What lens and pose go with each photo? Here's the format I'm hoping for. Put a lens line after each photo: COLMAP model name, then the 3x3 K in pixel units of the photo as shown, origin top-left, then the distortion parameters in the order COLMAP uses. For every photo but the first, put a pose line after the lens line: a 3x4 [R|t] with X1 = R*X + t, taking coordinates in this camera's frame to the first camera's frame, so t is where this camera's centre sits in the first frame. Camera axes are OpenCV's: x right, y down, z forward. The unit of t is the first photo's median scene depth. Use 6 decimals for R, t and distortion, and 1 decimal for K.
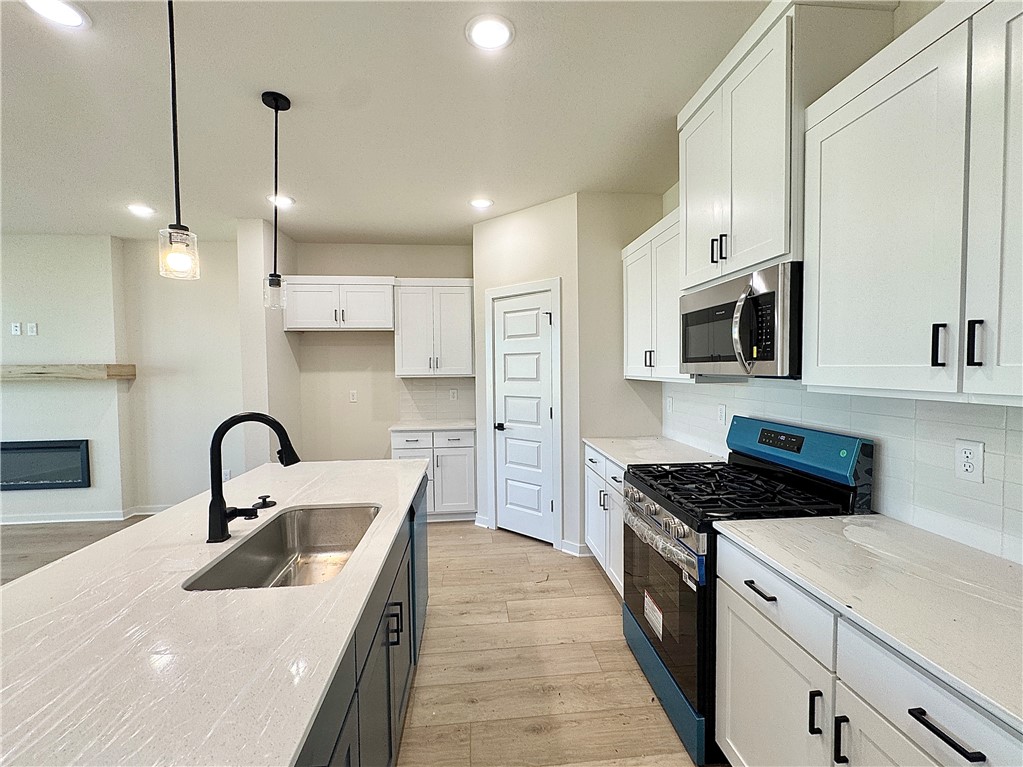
lens RADIAL K [[428.8, 0, 505.4], [0, 428.8, 385.3], [0, 0, 1]] dist [-0.006444, -0.001725]
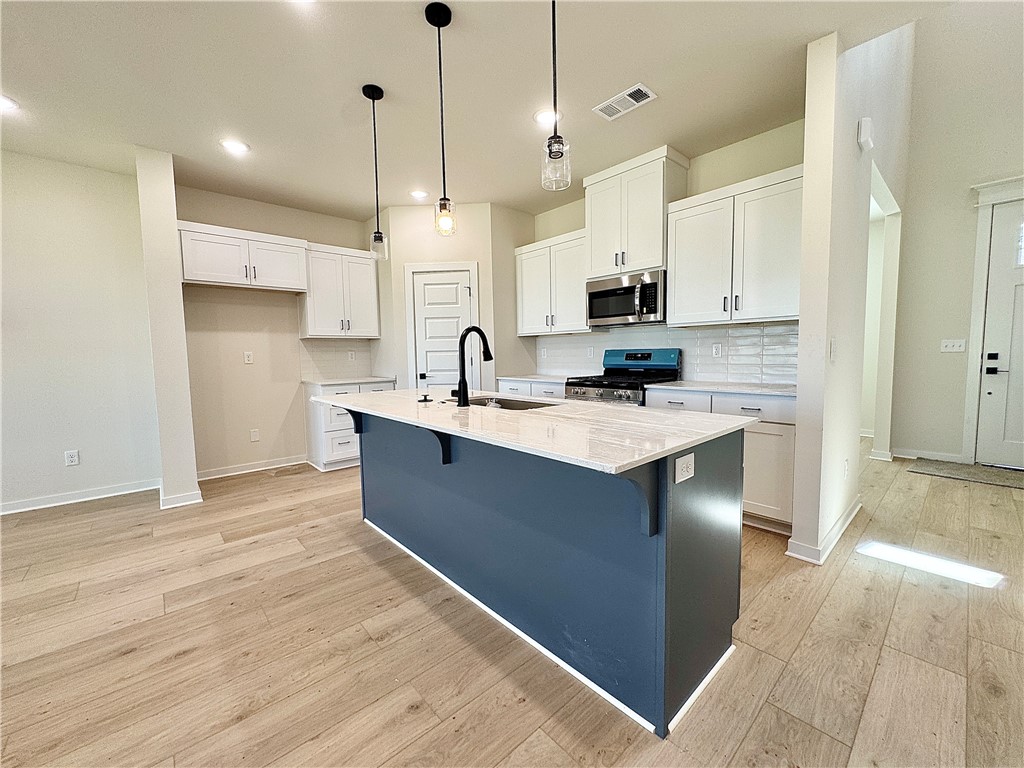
lens RADIAL K [[411.3, 0, 509.3], [0, 411.3, 384.2], [0, 0, 1]] dist [-0.006345, 0.001399]
pose [[0.808765, -0.047224, 0.586233, -0.535830], [0.031312, 0.998815, 0.037261, 0.087268], [-0.587298, -0.011780, 0.809285, -0.125050]]
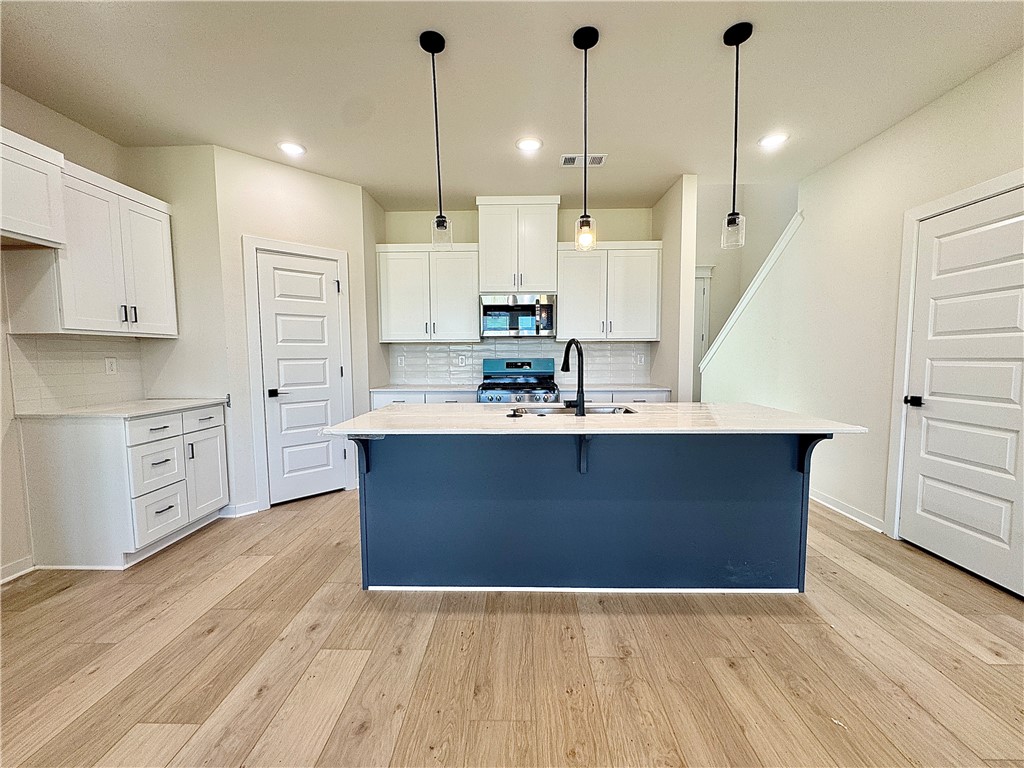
lens RADIAL K [[411.3, 0, 510.1], [0, 411.3, 384.2], [0, 0, 1]] dist [-0.006345, 0.001399]
pose [[0.119042, -0.062472, 0.990922, -0.857512], [0.044374, 0.997356, 0.057547, 0.052247], [-0.991897, 0.037121, 0.121499, 0.410004]]
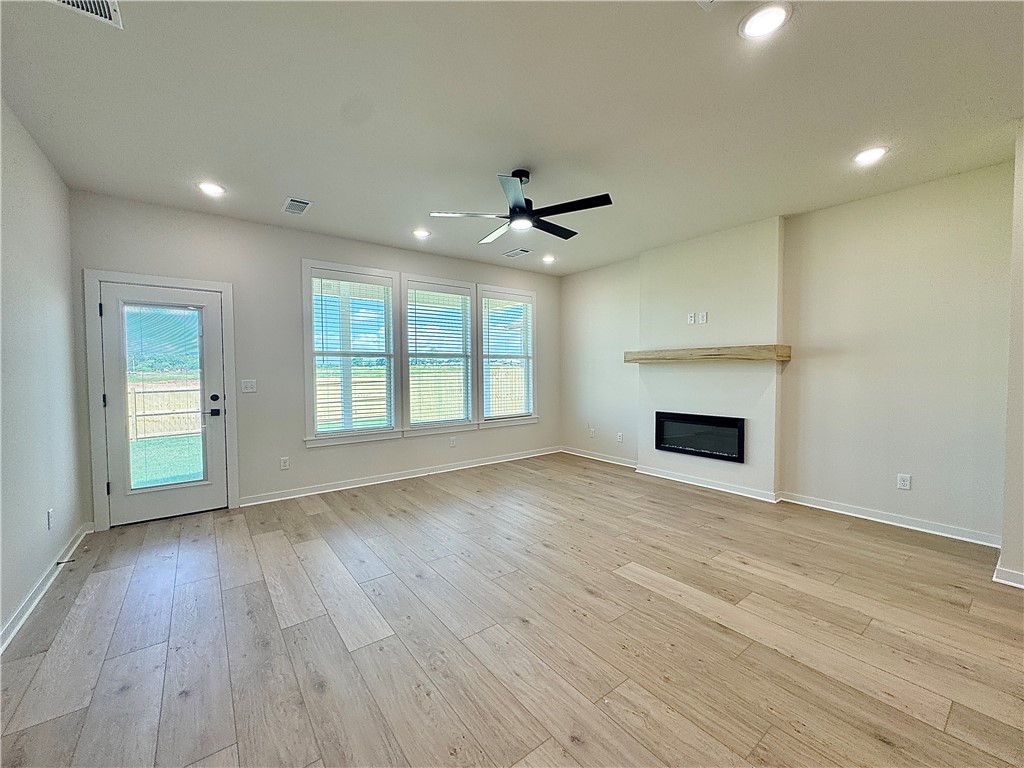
lens RADIAL K [[411.3, 0, 514.0], [0, 411.3, 383.8], [0, 0, 1]] dist [-0.006345, 0.001399]
pose [[0.529423, 0.036250, -0.847583, -0.492735], [-0.032512, 0.999220, 0.022428, 0.044634], [0.847735, 0.015683, 0.530189, -0.029773]]
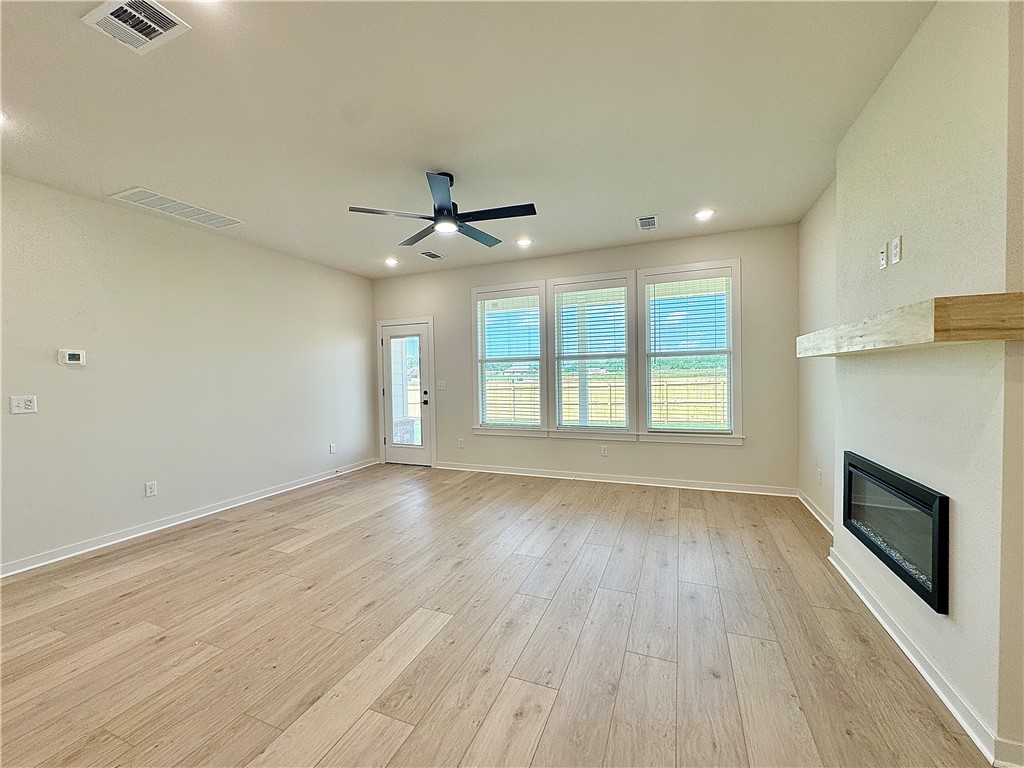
lens RADIAL K [[411.3, 0, 509.1], [0, 411.3, 383.8], [0, 0, 1]] dist [-0.006345, 0.001399]
pose [[-0.469146, 0.040144, -0.882208, -0.525834], [-0.010684, 0.998635, 0.051123, 0.007951], [0.883056, 0.033409, -0.468077, 0.937722]]
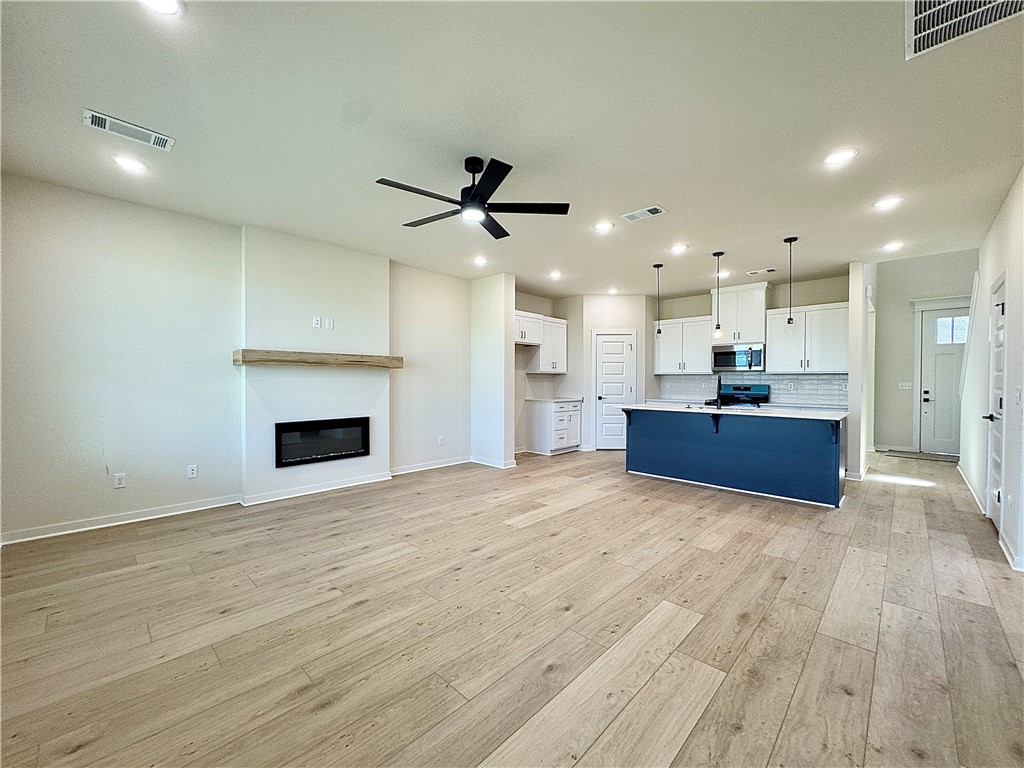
lens RADIAL K [[411.3, 0, 506.5], [0, 411.3, 383.8], [0, 0, 1]] dist [-0.006345, 0.001399]
pose [[0.766413, 0.007176, 0.642308, -1.669652], [0.012893, 0.999564, -0.026552, 0.080193], [-0.642218, 0.028631, 0.765987, -0.211962]]
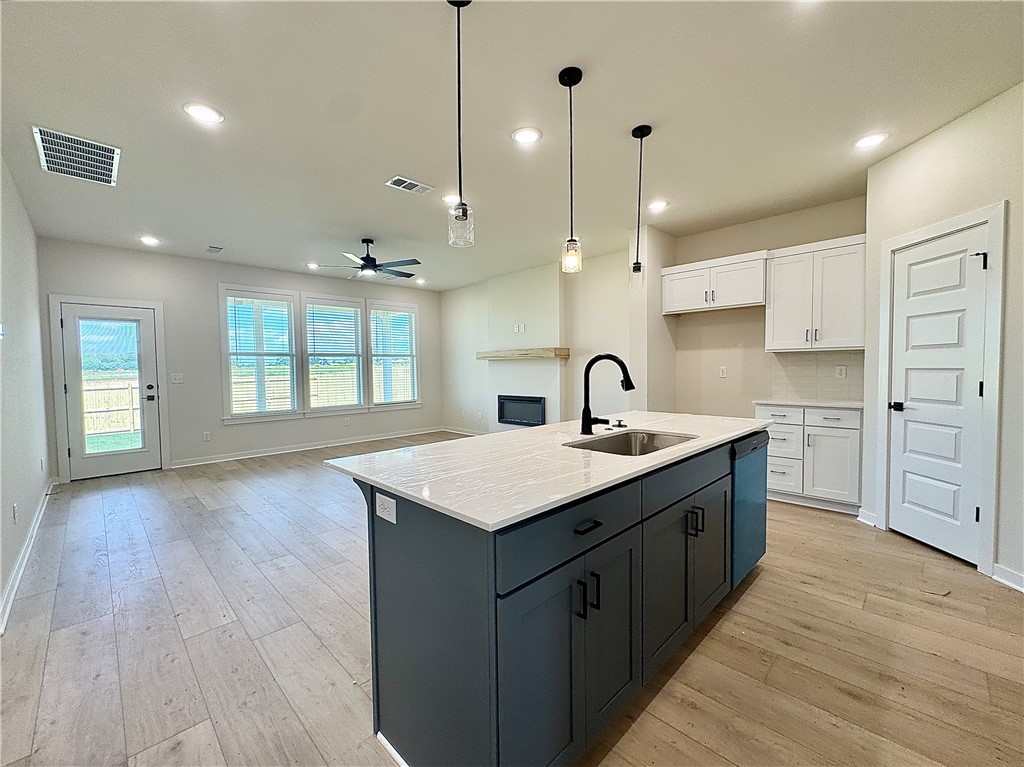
lens RADIAL K [[411.3, 0, 514.1], [0, 411.3, 386.2], [0, 0, 1]] dist [-0.006345, 0.001399]
pose [[0.643204, 0.037905, -0.764756, 0.118903], [-0.023792, 0.999281, 0.029519, 0.054509], [0.765325, -0.000792, 0.643644, -0.070551]]
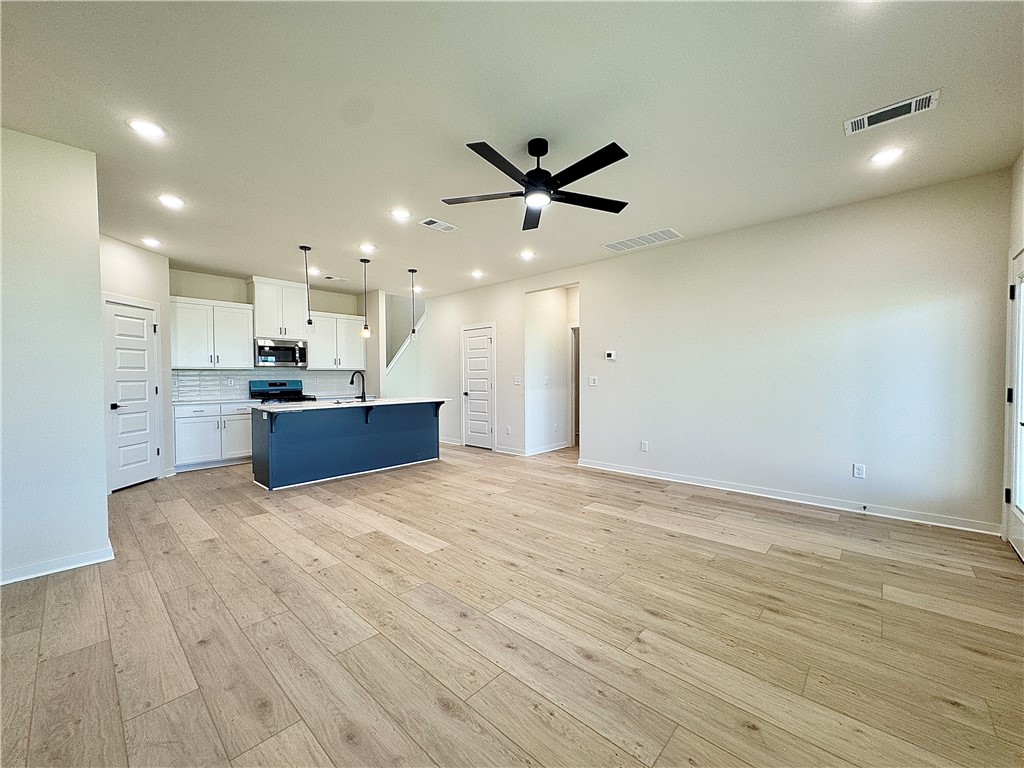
lens RADIAL K [[411.3, 0, 515.7], [0, 411.3, 388.7], [0, 0, 1]] dist [-0.006345, 0.001399]
pose [[-0.669743, -0.009808, 0.742528, -1.737279], [0.042076, 0.997805, 0.051132, 0.036030], [-0.741400, 0.065488, -0.667860, 0.970537]]
